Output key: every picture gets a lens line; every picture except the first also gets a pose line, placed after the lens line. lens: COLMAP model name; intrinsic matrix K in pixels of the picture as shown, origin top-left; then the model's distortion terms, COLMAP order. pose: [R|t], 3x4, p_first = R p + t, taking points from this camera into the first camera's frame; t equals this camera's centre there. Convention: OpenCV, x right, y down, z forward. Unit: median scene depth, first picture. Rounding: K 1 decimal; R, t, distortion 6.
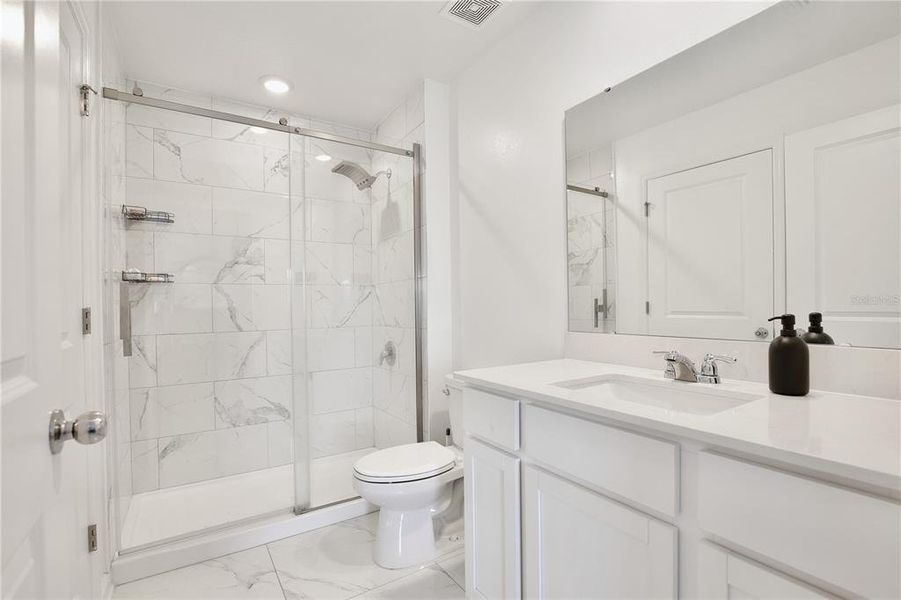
lens RADIAL K [[419.6, 0, 451.7], [0, 419.6, 301.1], [0, 0, 1]] dist [0.003007, 0.000285]
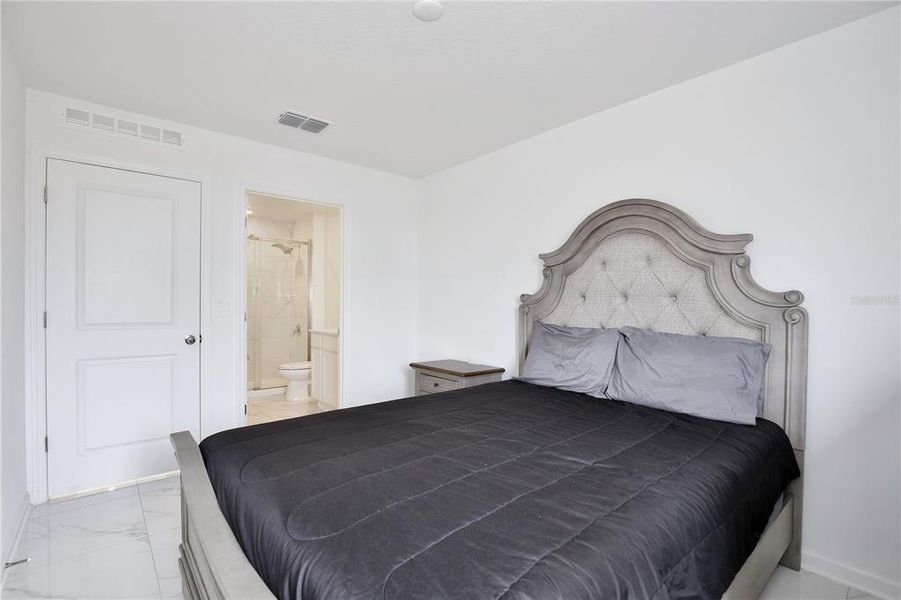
lens RADIAL K [[419.6, 0, 450.0], [0, 419.6, 303.7], [0, 0, 1]] dist [0.003007, 0.000285]
pose [[0.990185, 0.016837, 0.138747, 0.324066], [-0.016878, 0.999857, -0.000886, -0.021070], [-0.138742, -0.001465, 0.990327, -1.247611]]
